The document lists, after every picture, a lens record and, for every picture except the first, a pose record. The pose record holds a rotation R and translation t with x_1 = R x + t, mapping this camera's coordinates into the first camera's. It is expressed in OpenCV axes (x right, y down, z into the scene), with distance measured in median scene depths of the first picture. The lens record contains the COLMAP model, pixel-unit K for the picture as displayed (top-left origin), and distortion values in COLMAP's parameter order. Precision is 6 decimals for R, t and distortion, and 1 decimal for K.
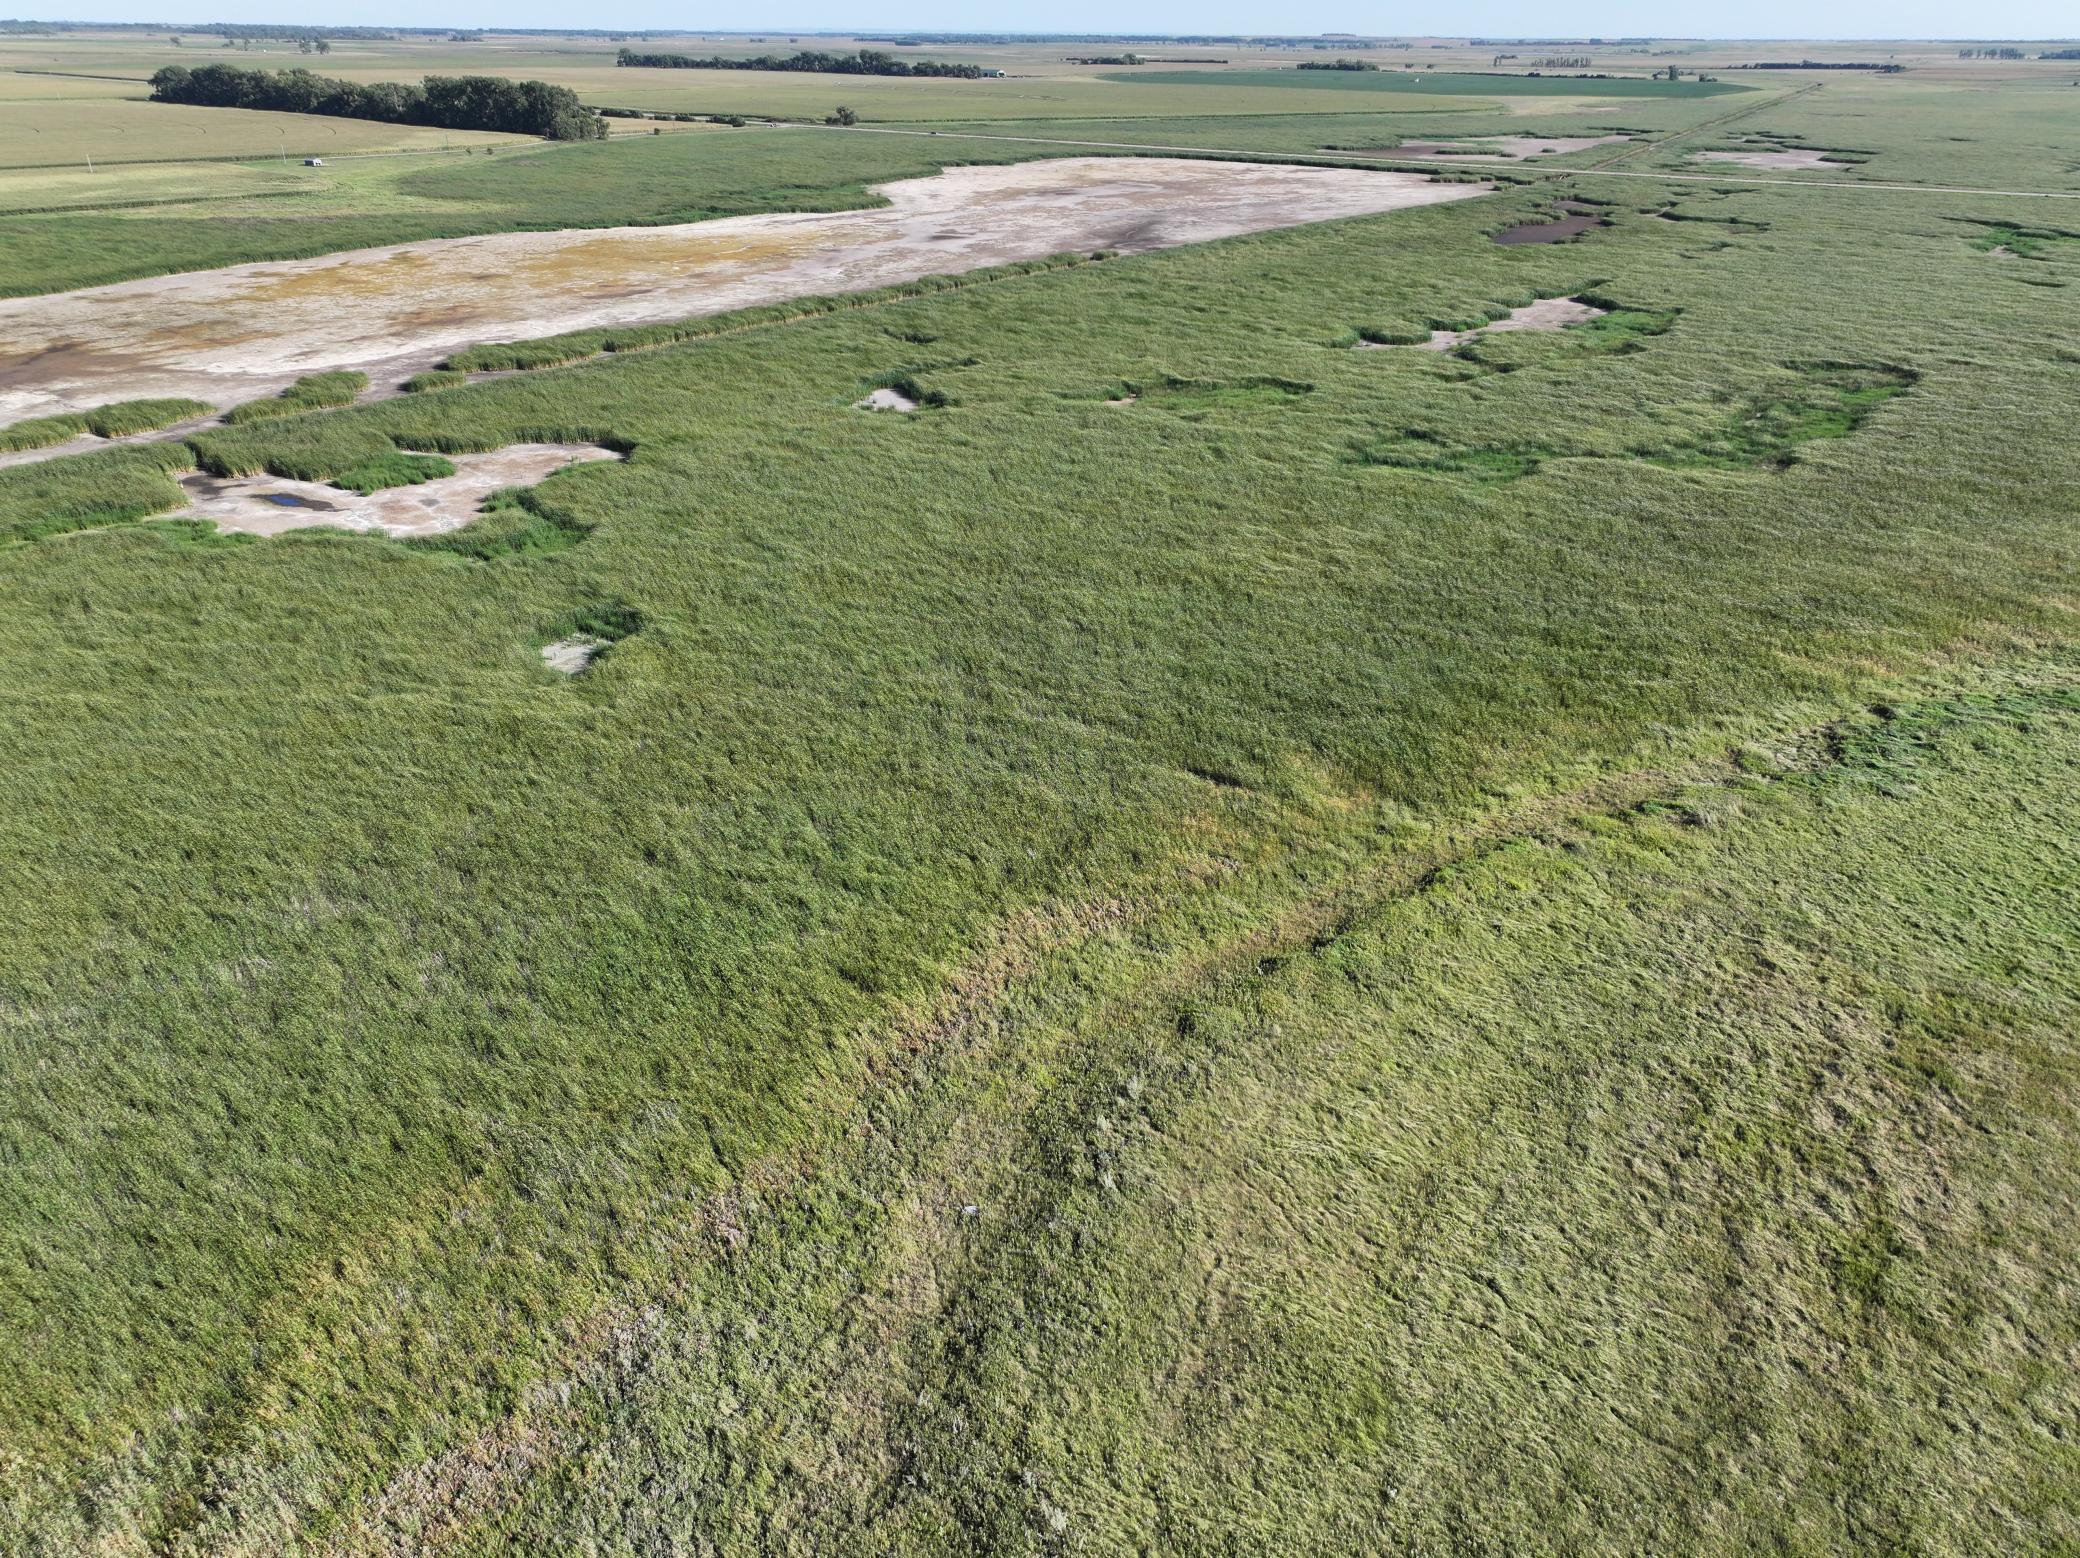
lens RADIAL K [[1469.3, 0, 1052.3], [0, 1469.3, 794.1], [0, 0, 1]] dist [-0.004278, 0.022723]
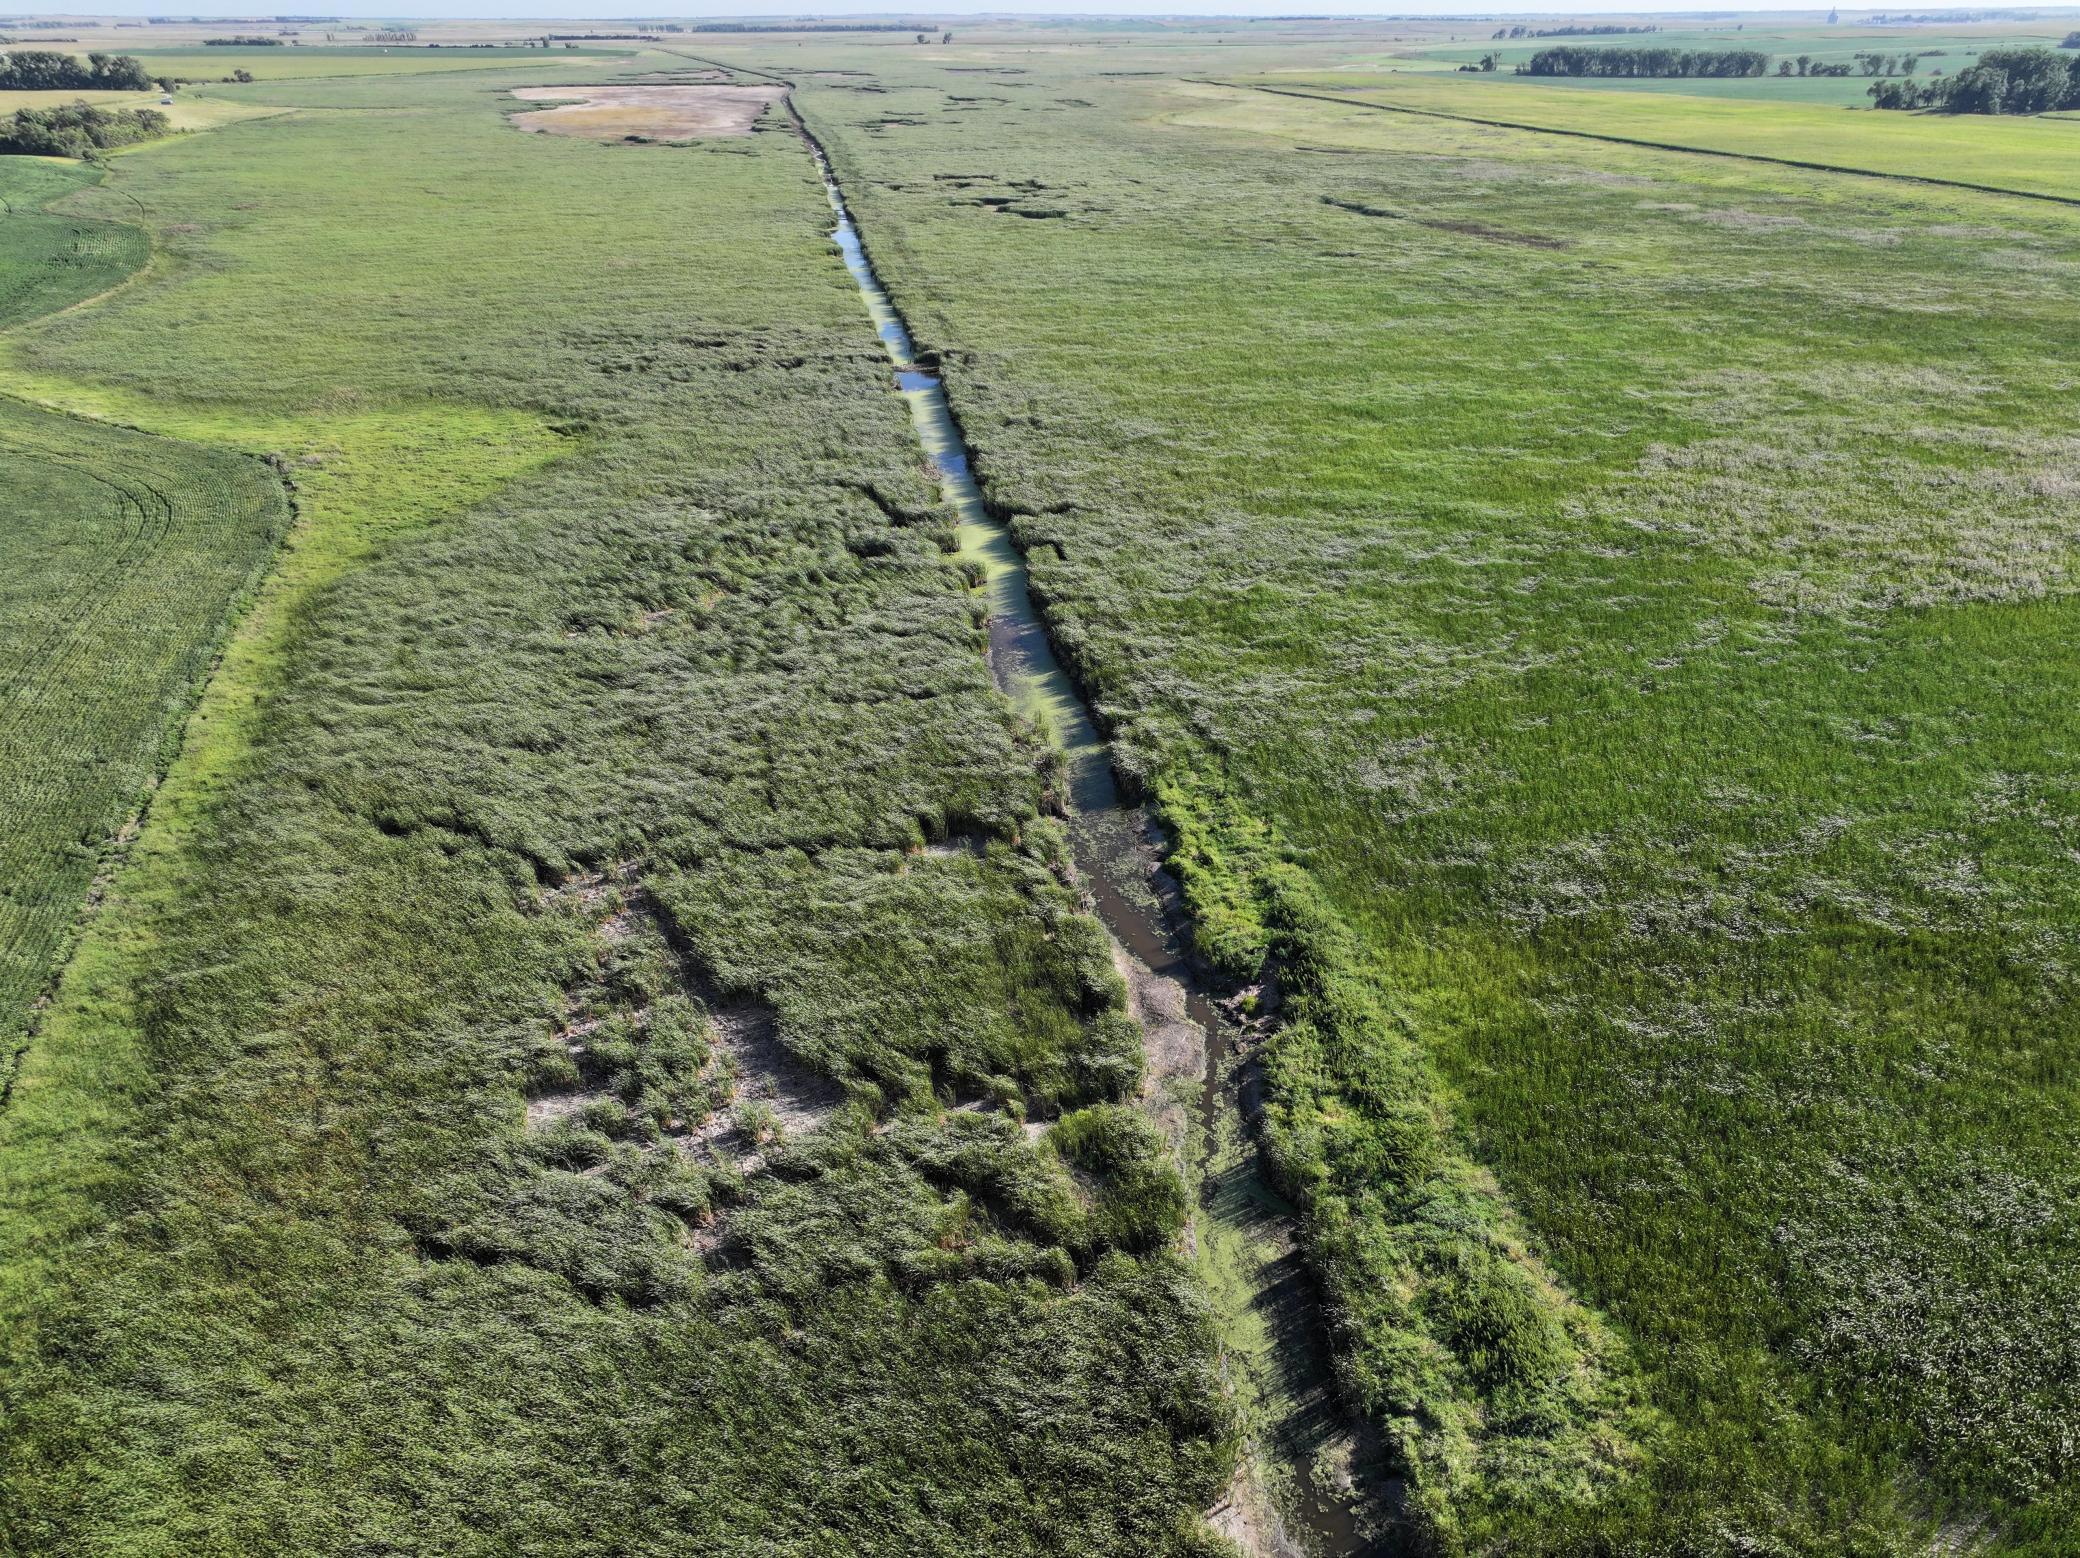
lens RADIAL K [[1469.3, 0, 1040.8], [0, 1469.3, 782.8], [0, 0, 1]] dist [-0.004278, 0.022723]
pose [[0.688822, -0.346643, 0.636682, -0.392821], [0.342973, 0.929586, 0.135056, 0.126249], [-0.638666, 0.125335, 0.759208, -0.251728]]
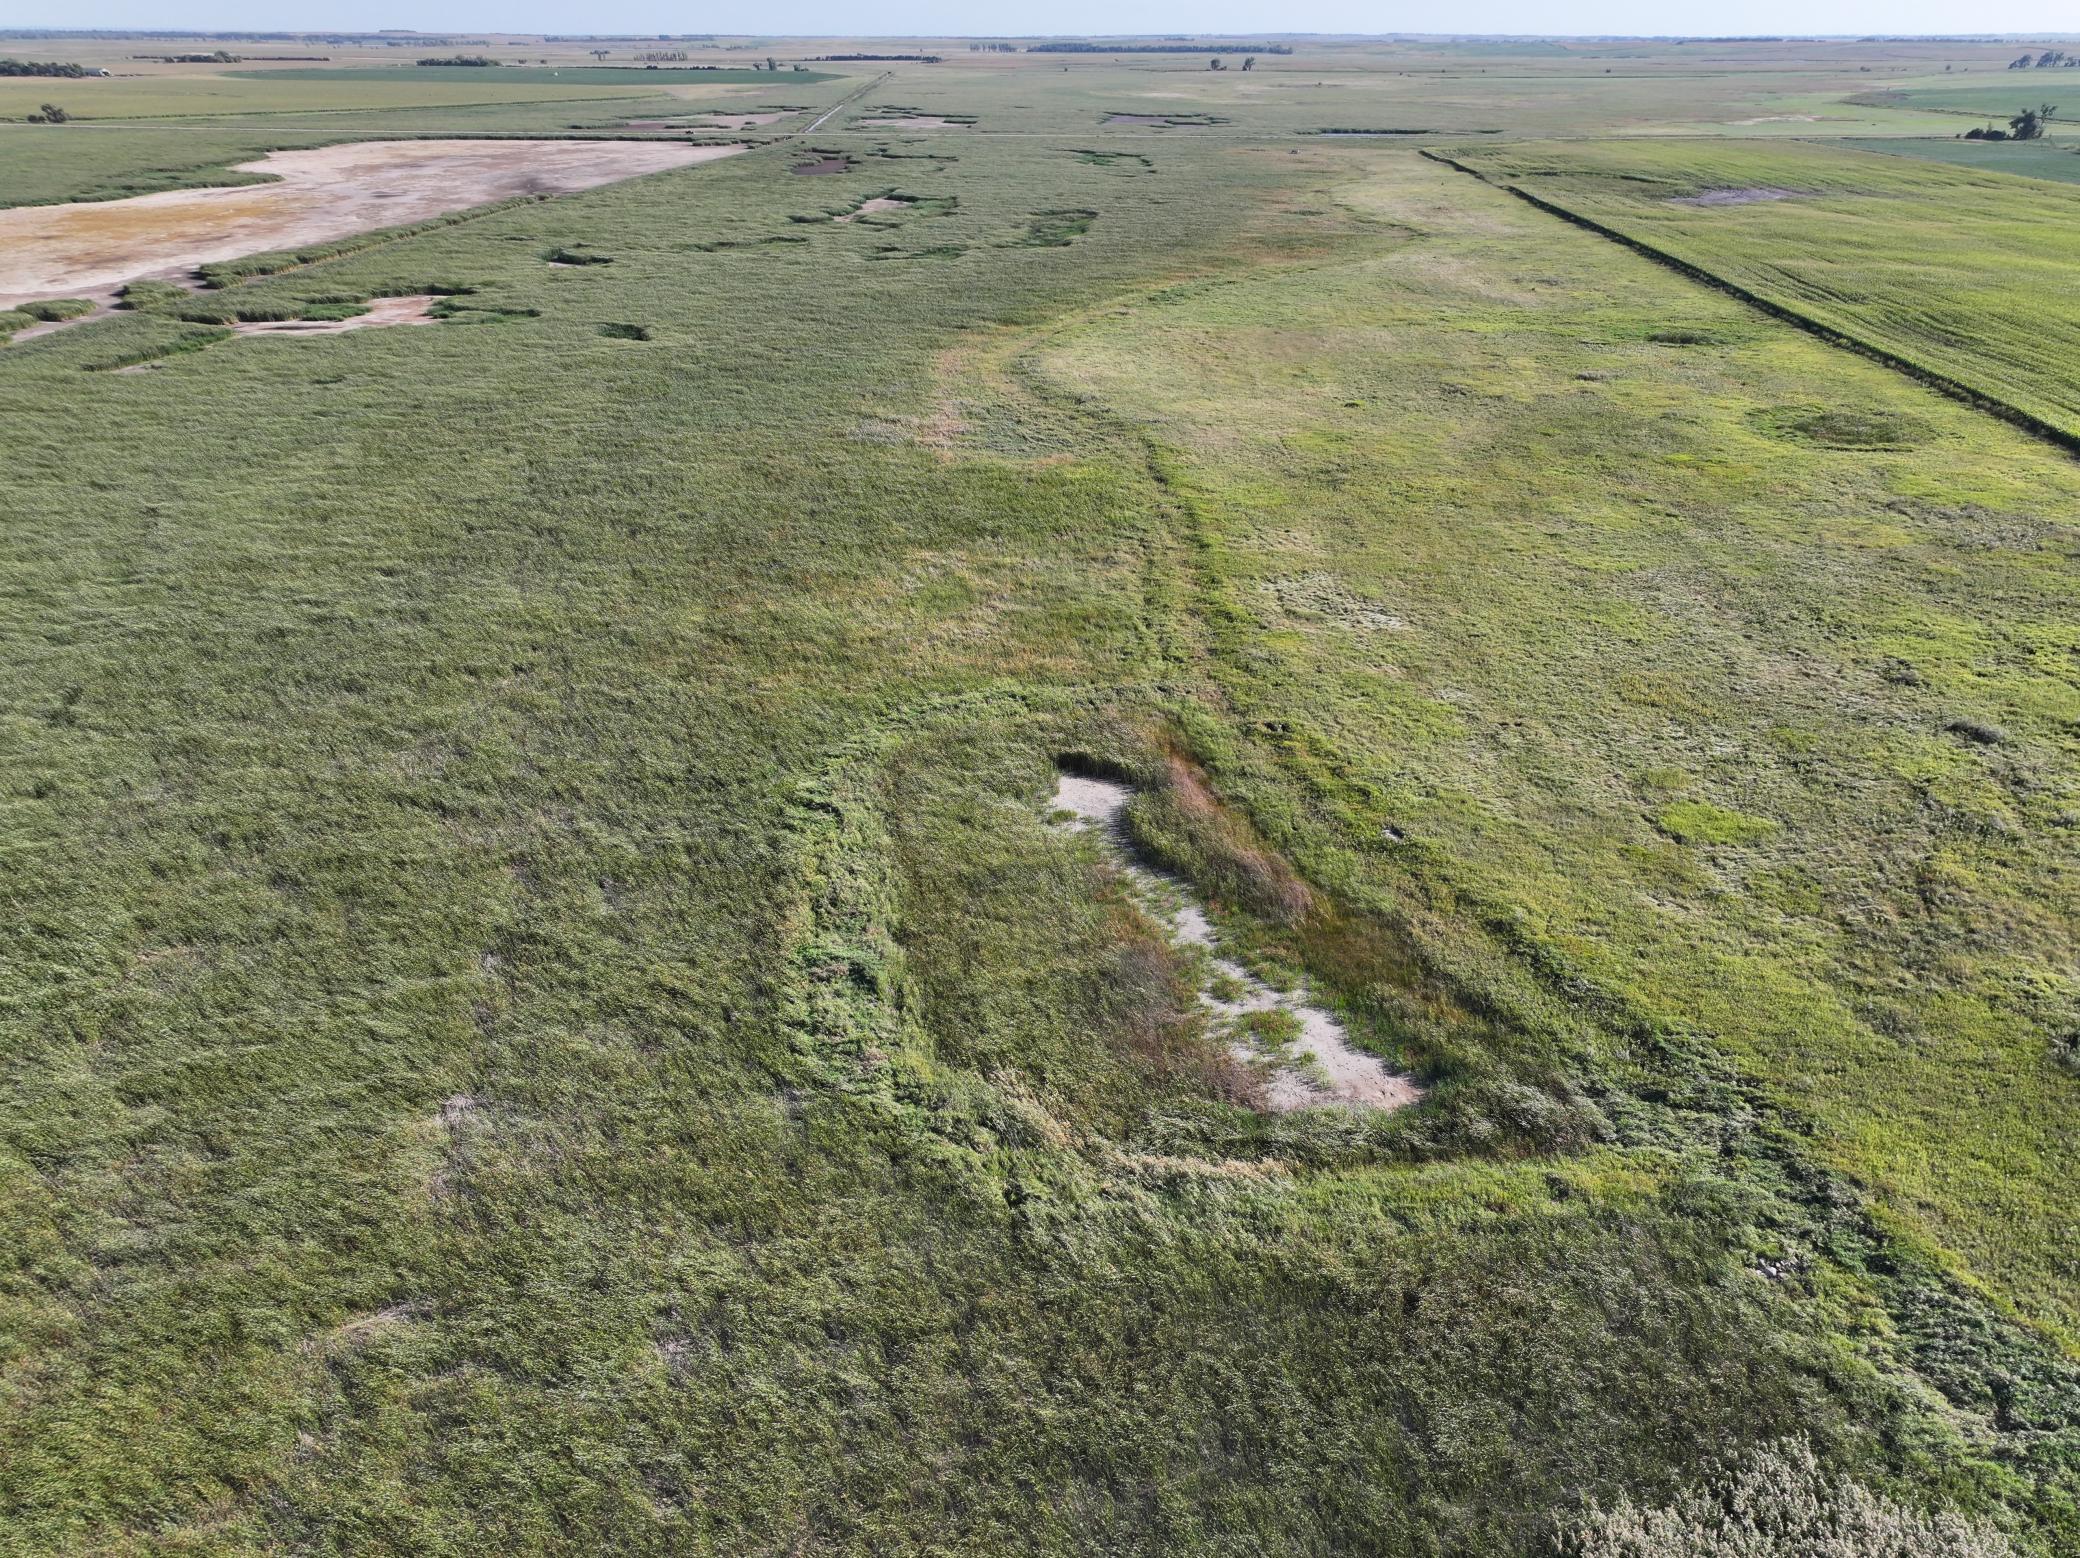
lens RADIAL K [[1469.3, 0, 1041.7], [0, 1469.3, 770.9], [0, 0, 1]] dist [-0.004278, 0.022723]
pose [[0.850488, -0.242623, 0.466694, -0.076920], [0.247503, 0.967494, 0.051937, 0.043090], [-0.464125, 0.071336, 0.882893, -0.084836]]
